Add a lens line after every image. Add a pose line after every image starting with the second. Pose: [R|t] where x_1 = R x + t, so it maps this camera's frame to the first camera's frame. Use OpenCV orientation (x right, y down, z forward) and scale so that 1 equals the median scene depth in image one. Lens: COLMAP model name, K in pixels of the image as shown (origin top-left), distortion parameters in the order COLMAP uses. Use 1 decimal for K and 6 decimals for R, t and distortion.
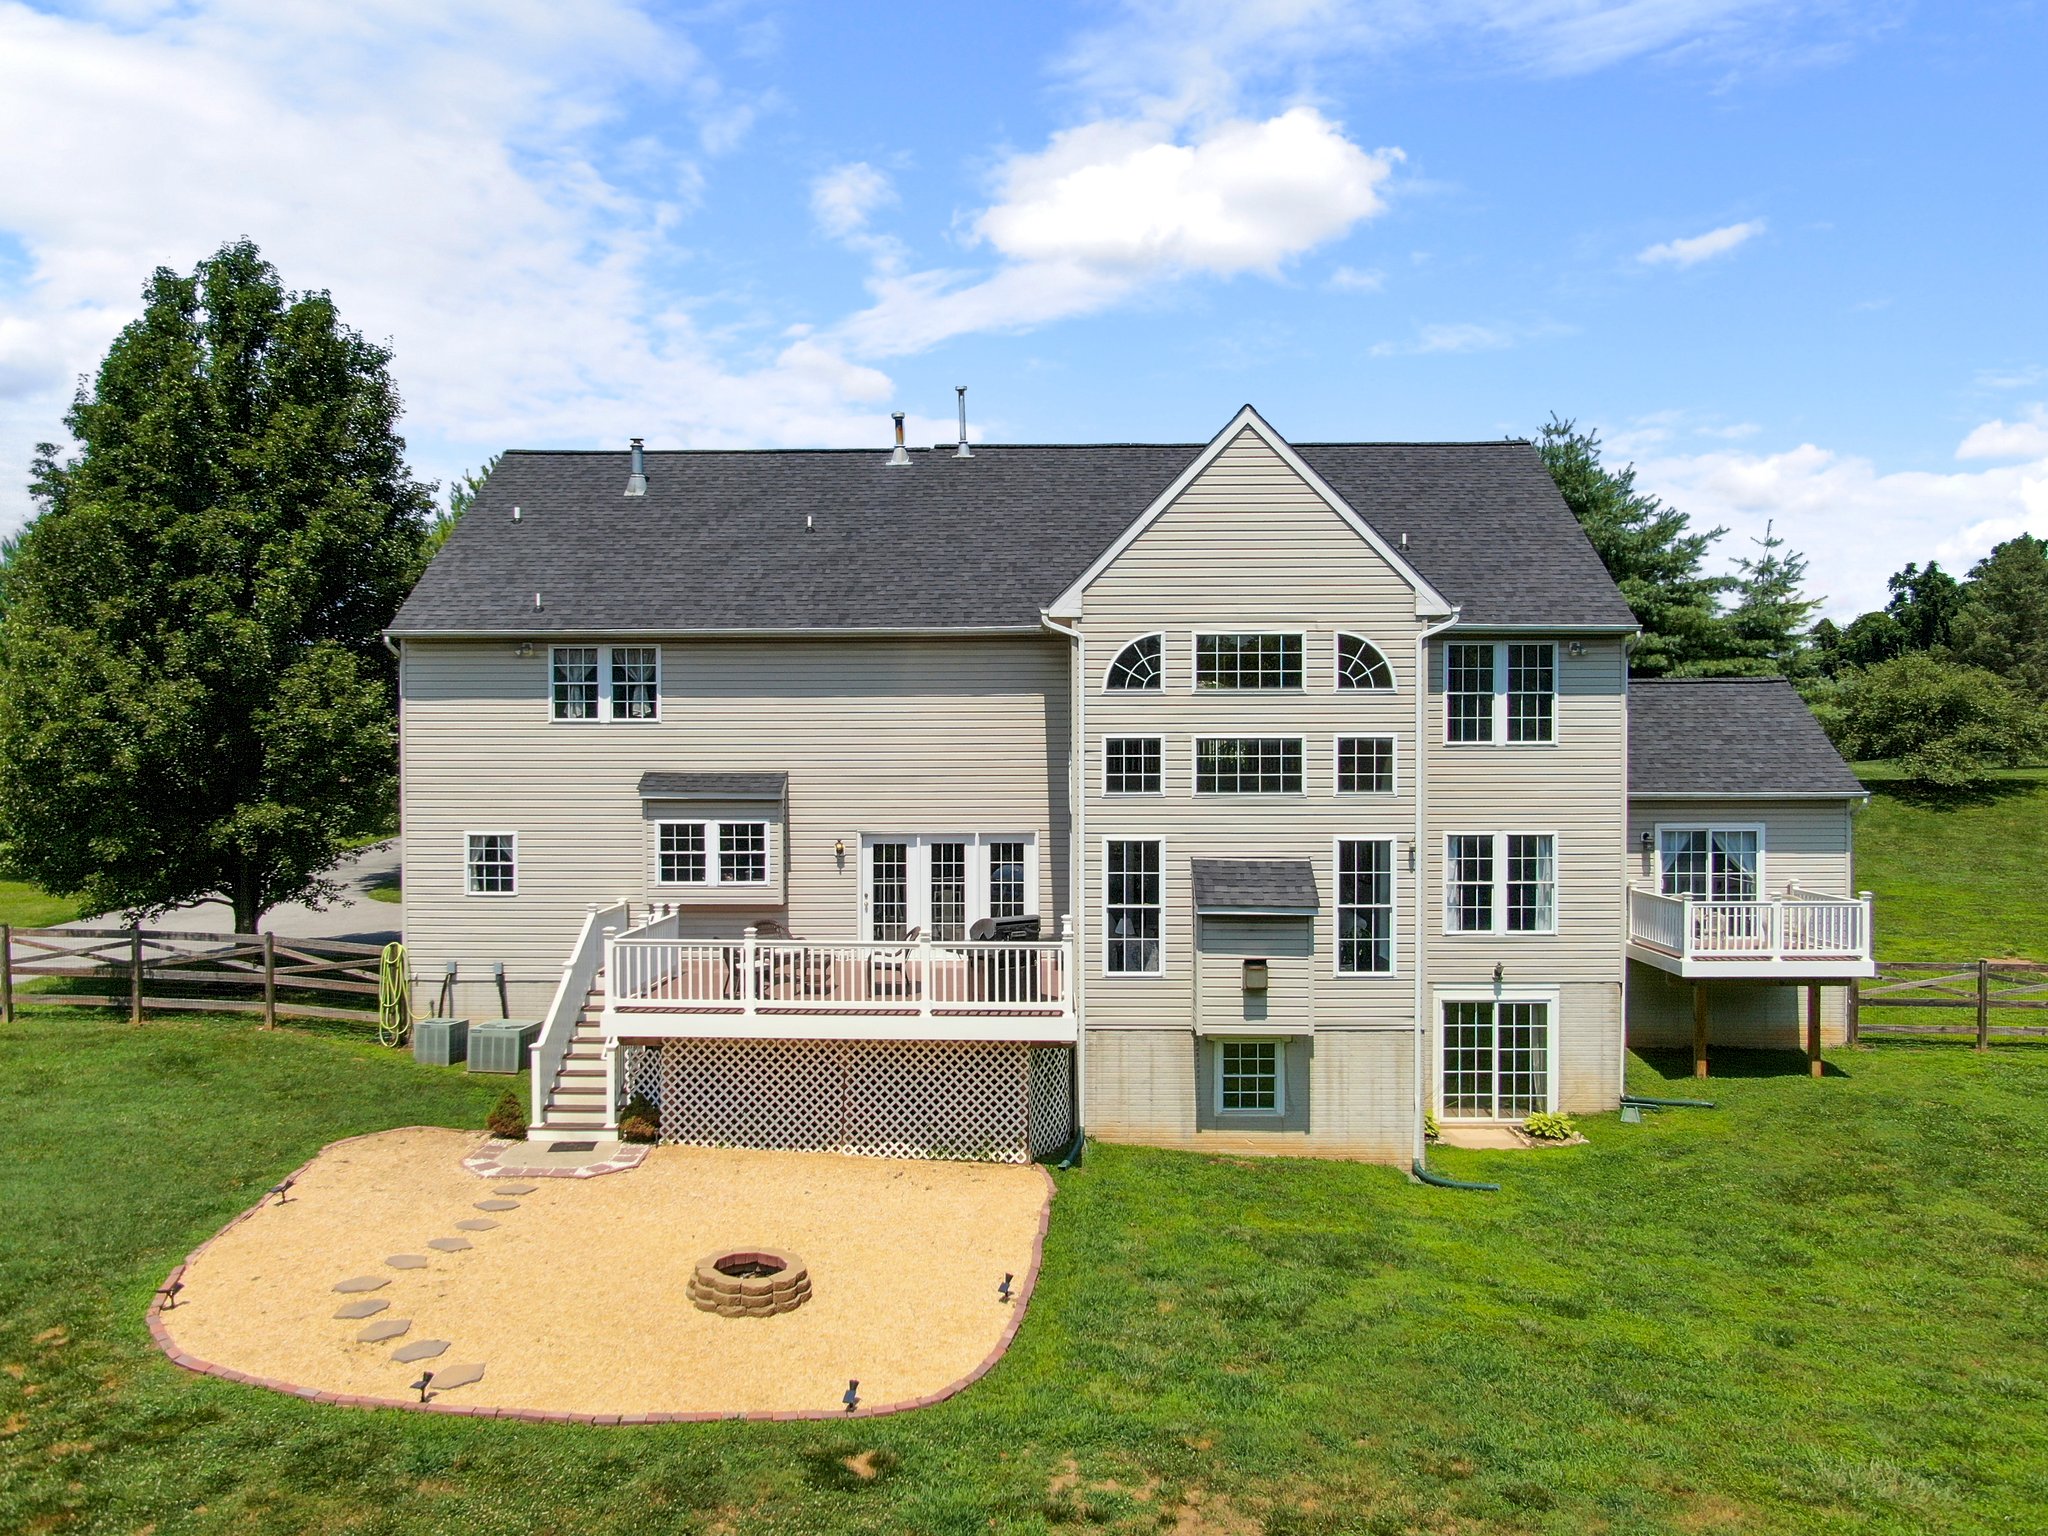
lens RADIAL K [[1477.6, 0, 1024.0], [0, 1477.6, 768.0], [0, 0, 1]] dist [-0.014756, 0.006278]
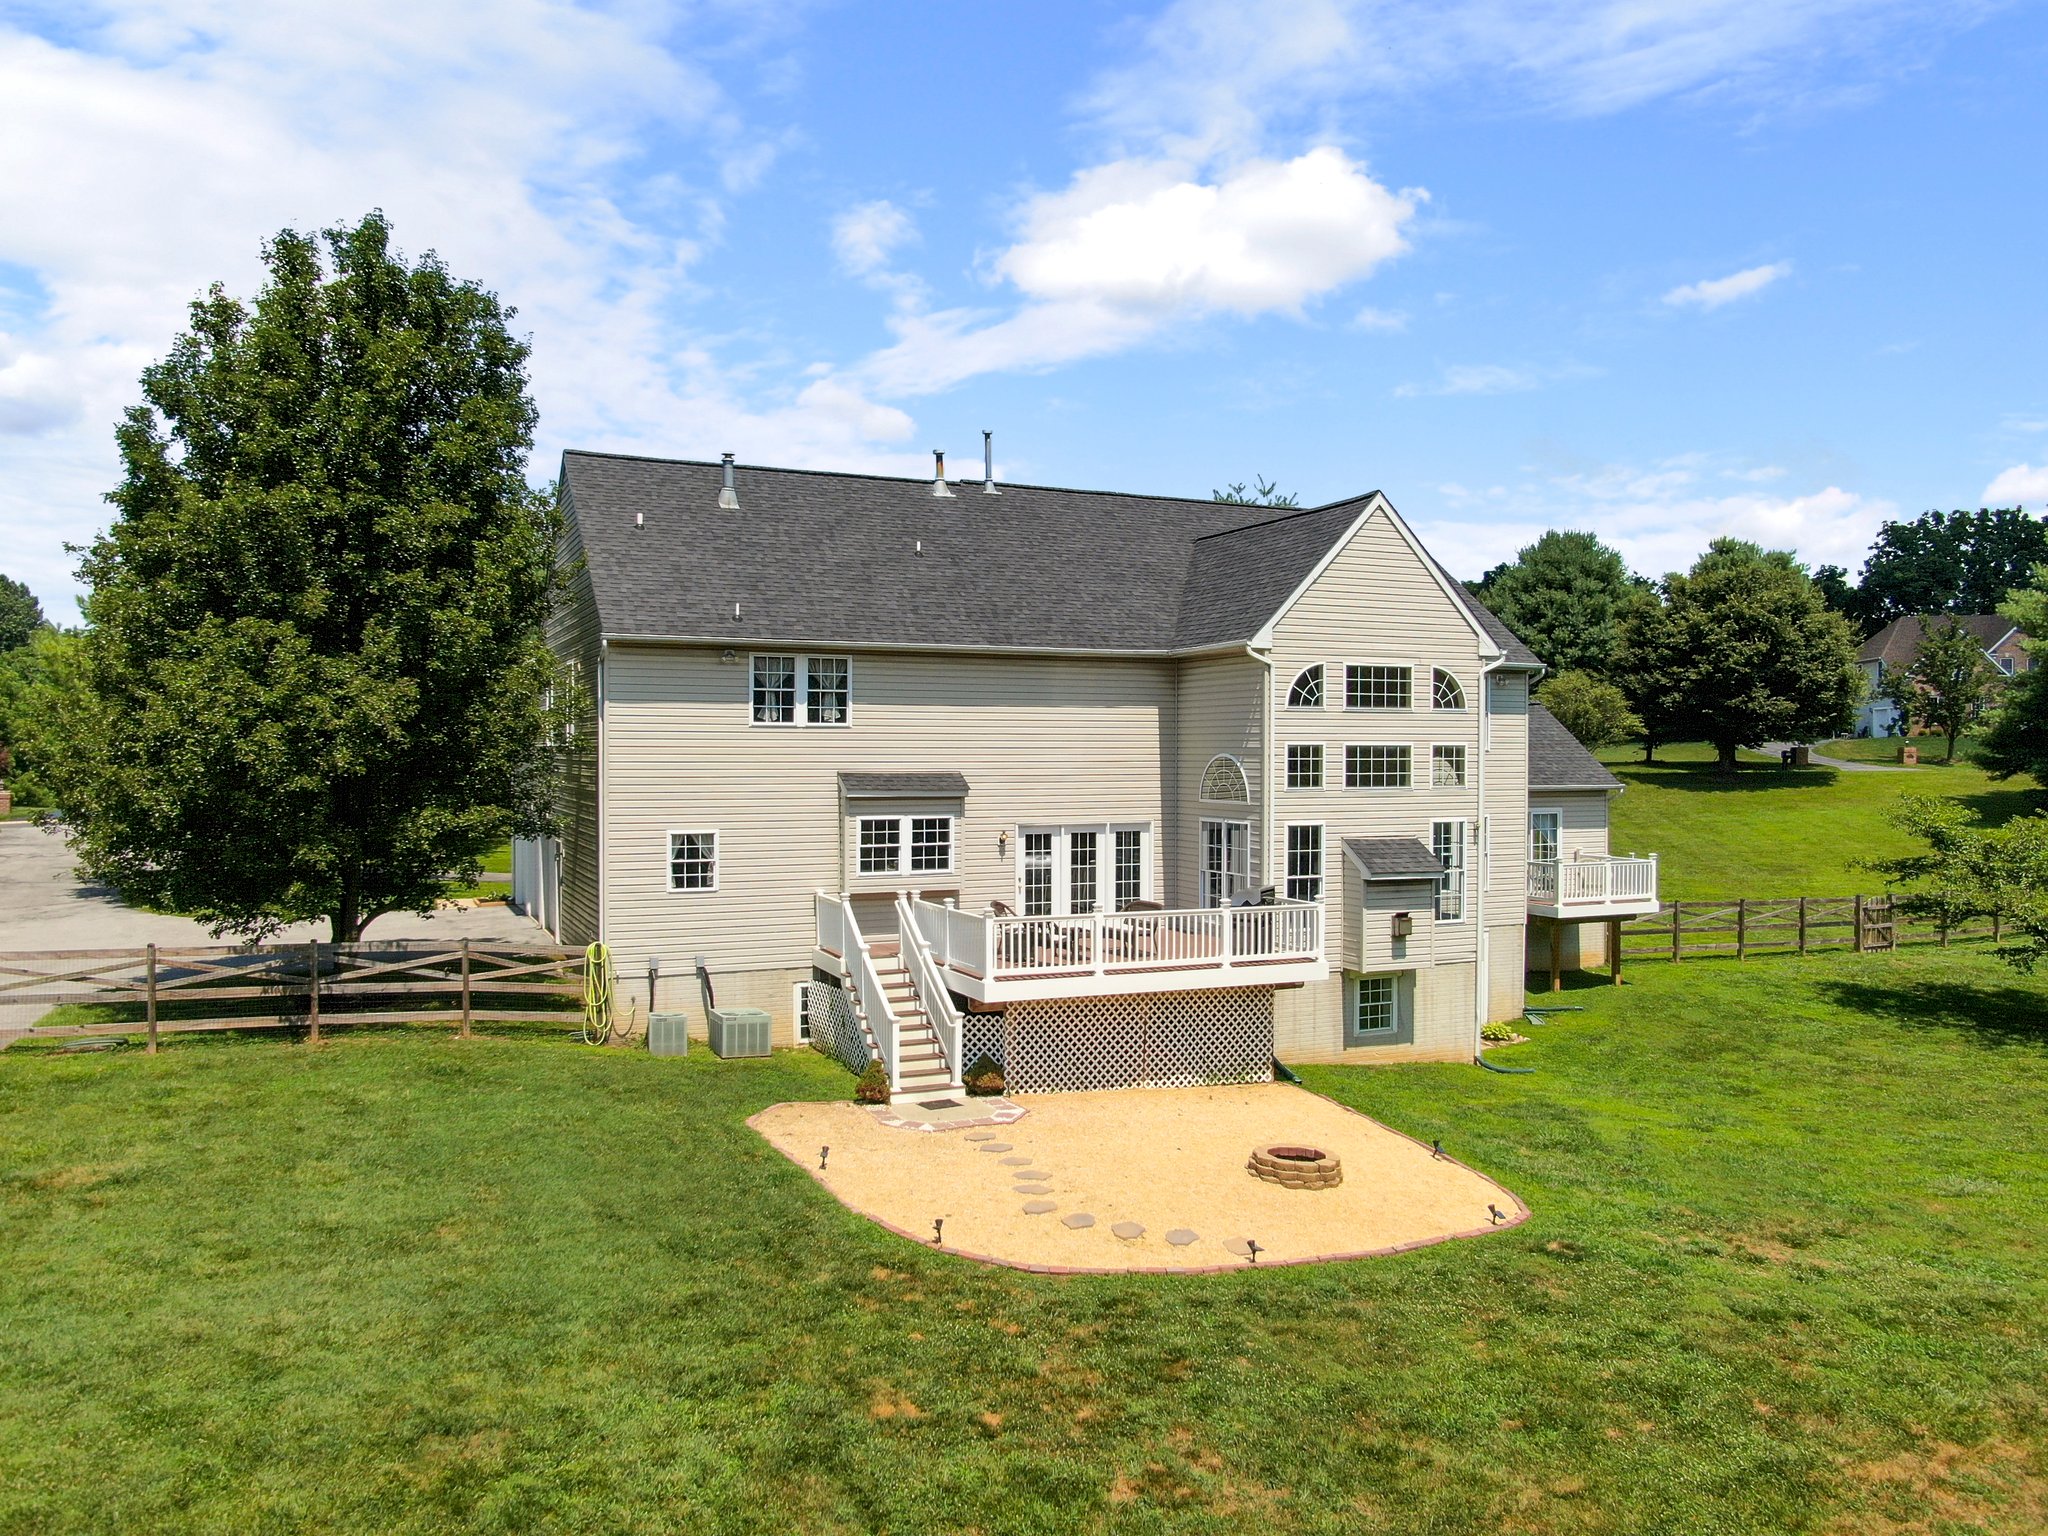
lens RADIAL K [[1483.2, 0, 1024.0], [0, 1483.2, 768.0], [0, 0, 1]] dist [-0.013601, 0.004190]
pose [[0.903028, -0.001873, 0.429578, -0.616678], [0.001004, 0.999997, 0.002250, -0.003035], [-0.429581, -0.001601, 0.903027, -0.045427]]
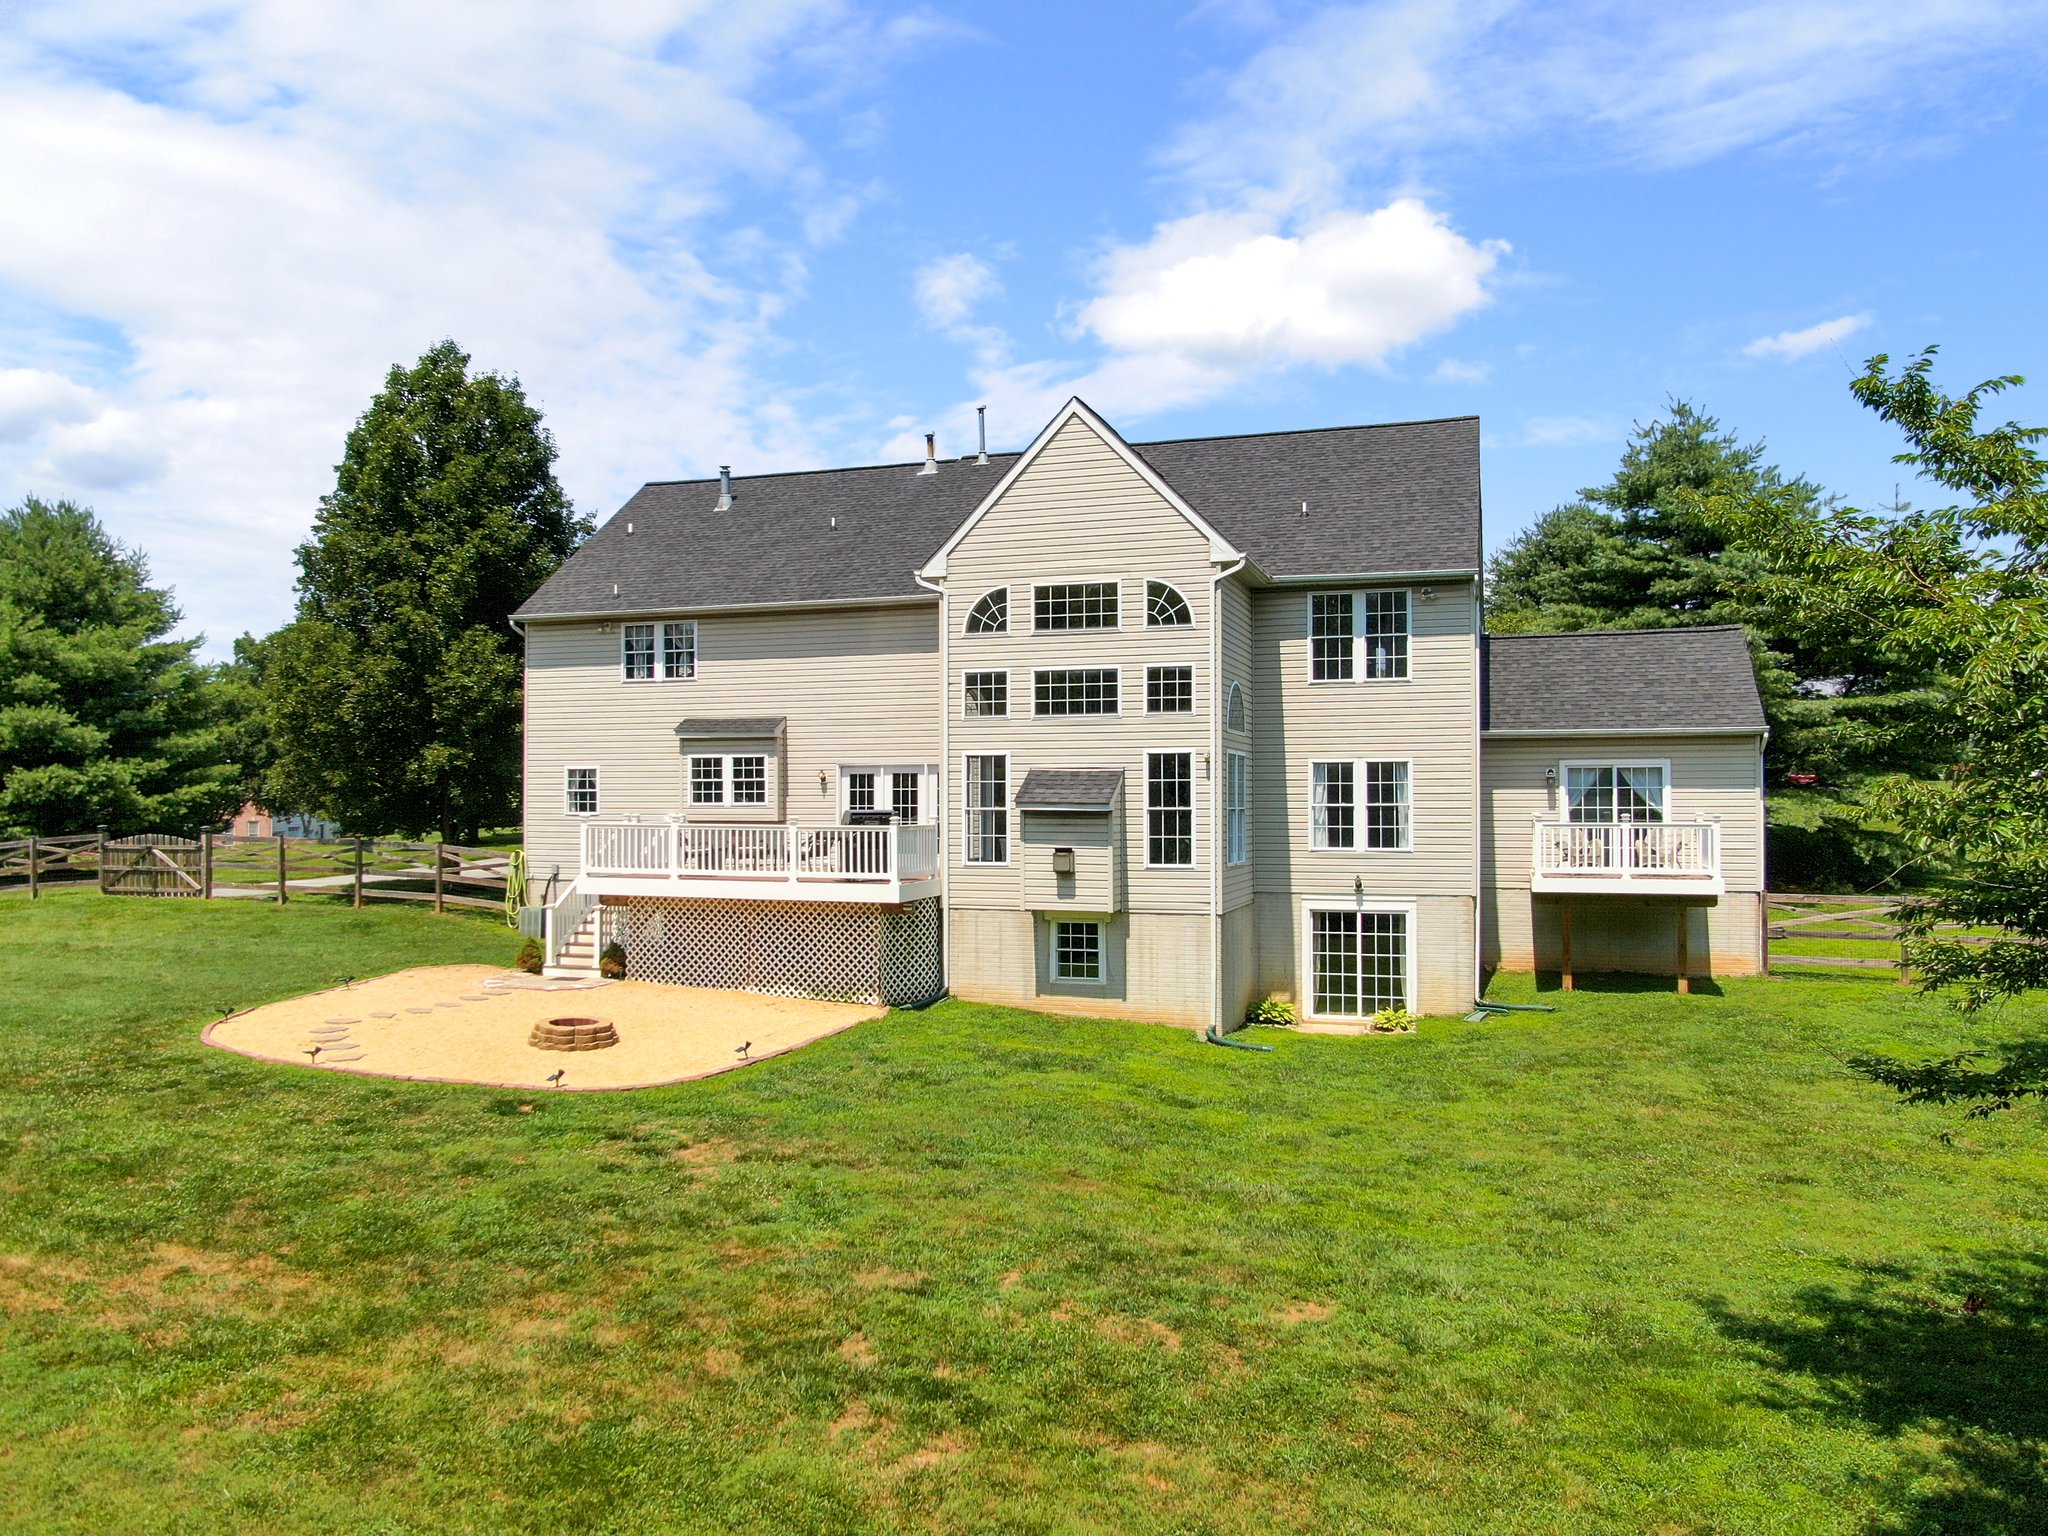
lens RADIAL K [[1483.2, 0, 1024.0], [0, 1483.2, 768.0], [0, 0, 1]] dist [-0.013601, 0.004190]
pose [[0.956608, -0.006074, -0.291315, 0.412840], [-0.003578, 0.999462, -0.032588, 0.088886], [0.291357, 0.032216, 0.956072, -0.153933]]
